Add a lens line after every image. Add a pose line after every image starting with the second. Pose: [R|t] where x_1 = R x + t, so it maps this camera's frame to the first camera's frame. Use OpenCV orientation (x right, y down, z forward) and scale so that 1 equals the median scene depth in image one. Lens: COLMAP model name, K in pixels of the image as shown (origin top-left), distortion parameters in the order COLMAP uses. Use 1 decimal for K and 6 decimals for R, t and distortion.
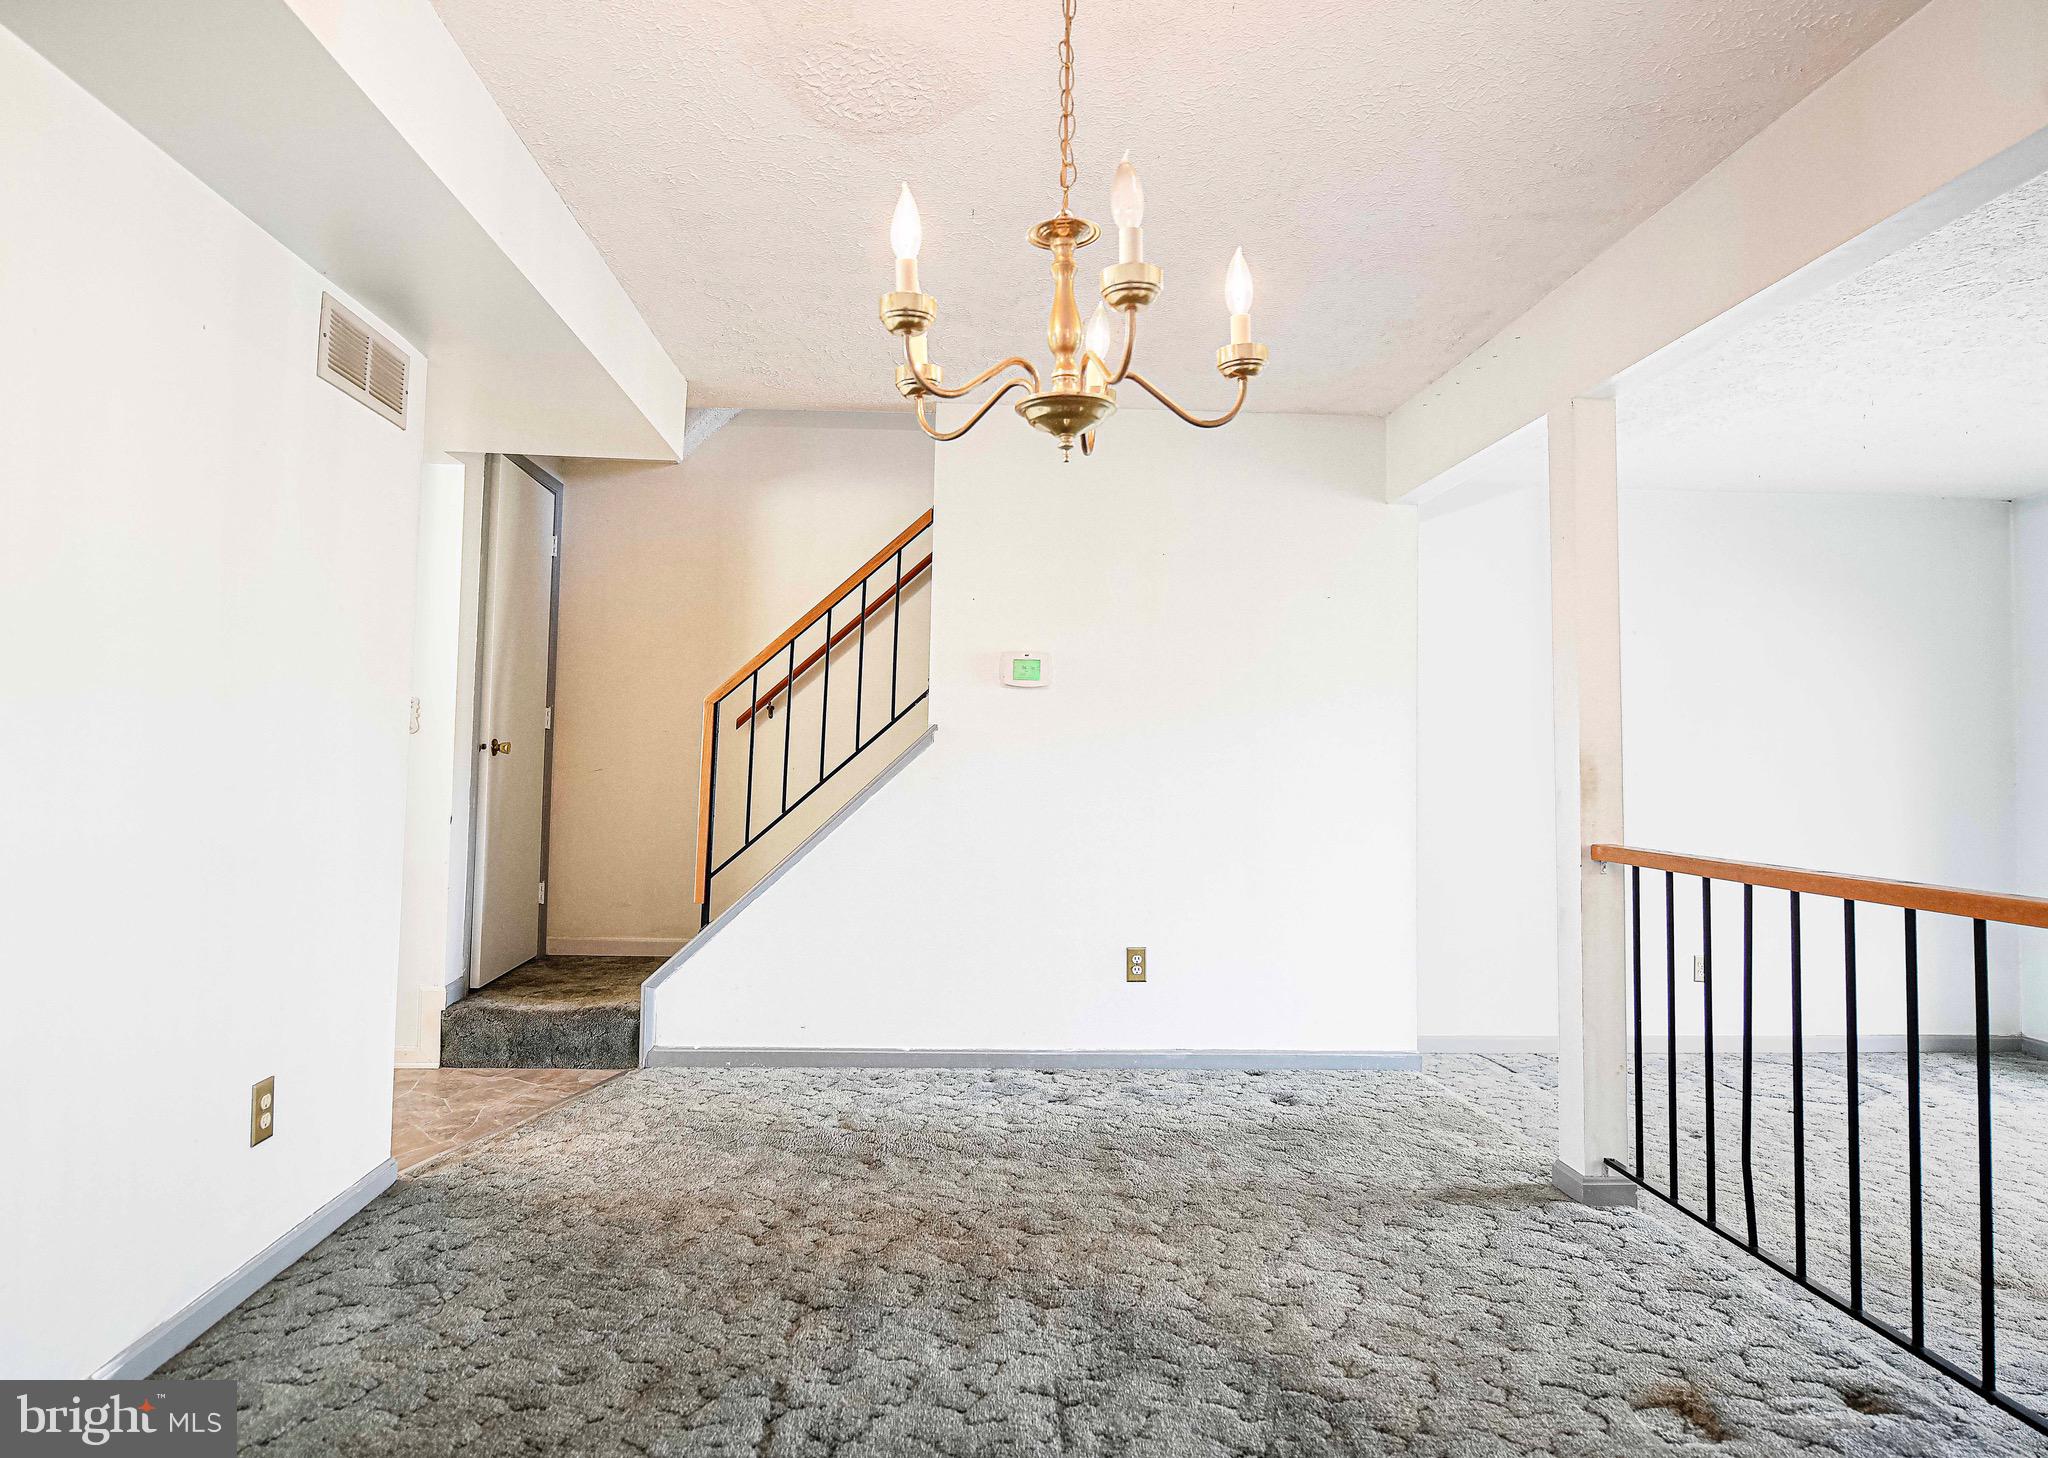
lens RADIAL K [[1114.2, 0, 1018.8], [0, 1114.2, 723.9], [0, 0, 1]] dist [-0.001857, -0.004235]
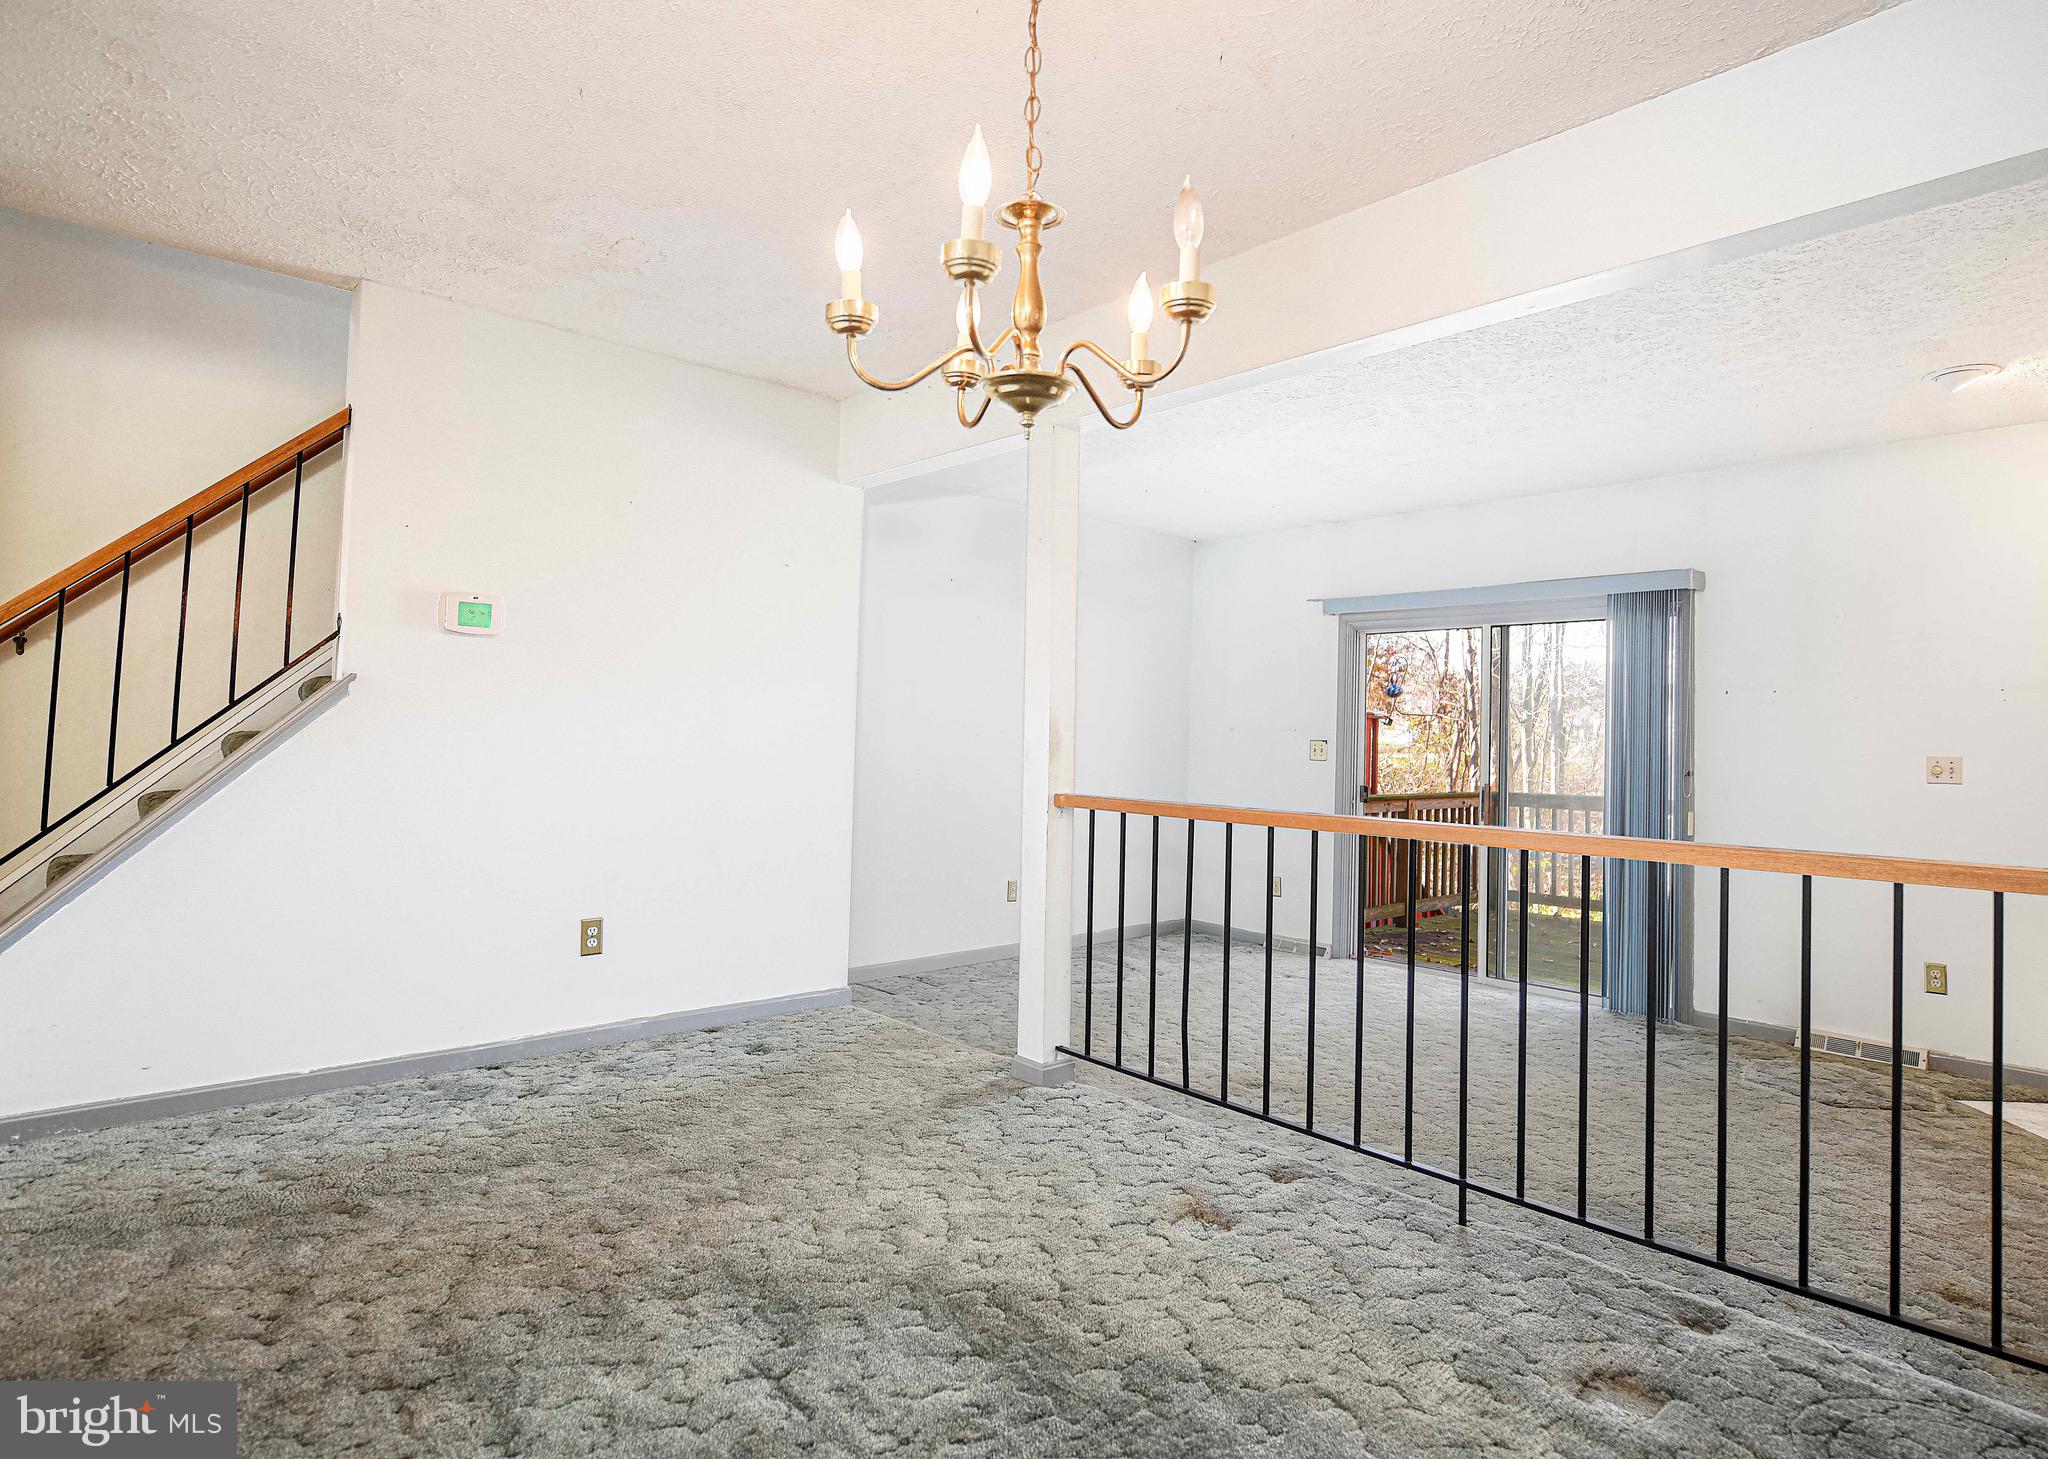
lens RADIAL K [[1114.2, 0, 945.3], [0, 1114.2, 720.4], [0, 0, 1]] dist [-0.001857, -0.004235]
pose [[0.783217, 0.009355, 0.621678, -0.353094], [-0.032081, 0.999163, 0.025382, 0.000458], [-0.620921, -0.039823, 0.782861, 0.123417]]
